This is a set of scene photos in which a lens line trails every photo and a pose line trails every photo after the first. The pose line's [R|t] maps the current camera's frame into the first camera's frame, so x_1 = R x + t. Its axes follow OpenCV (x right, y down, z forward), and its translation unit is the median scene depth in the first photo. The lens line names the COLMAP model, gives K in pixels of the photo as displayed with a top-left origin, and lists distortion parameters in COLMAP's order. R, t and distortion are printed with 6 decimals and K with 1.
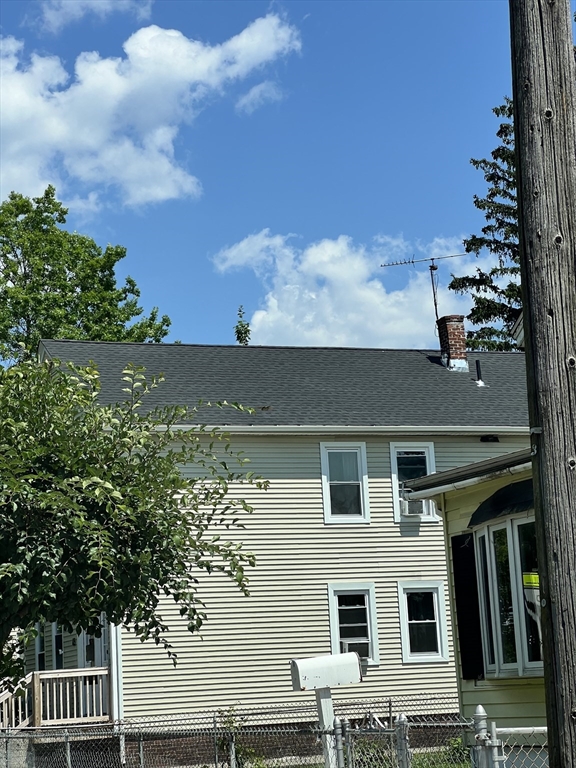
lens RADIAL K [[1732.4, 0, 287.6], [0, 1732.4, 384.1], [0, 0, 1]] dist [0.101334, 0.000000]
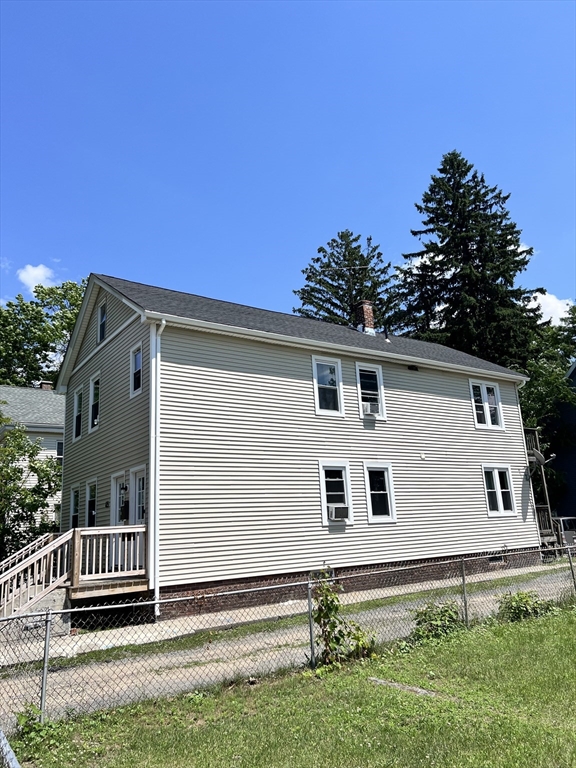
lens RADIAL K [[575.4, 0, 290.8], [0, 575.4, 384.0], [0, 0, 1]] dist [0.014020, -0.003249]
pose [[0.972347, 0.059526, 0.225828, -0.096230], [-0.039964, 0.995119, -0.090230, 0.097323], [-0.230097, 0.078710, 0.969979, 0.582026]]
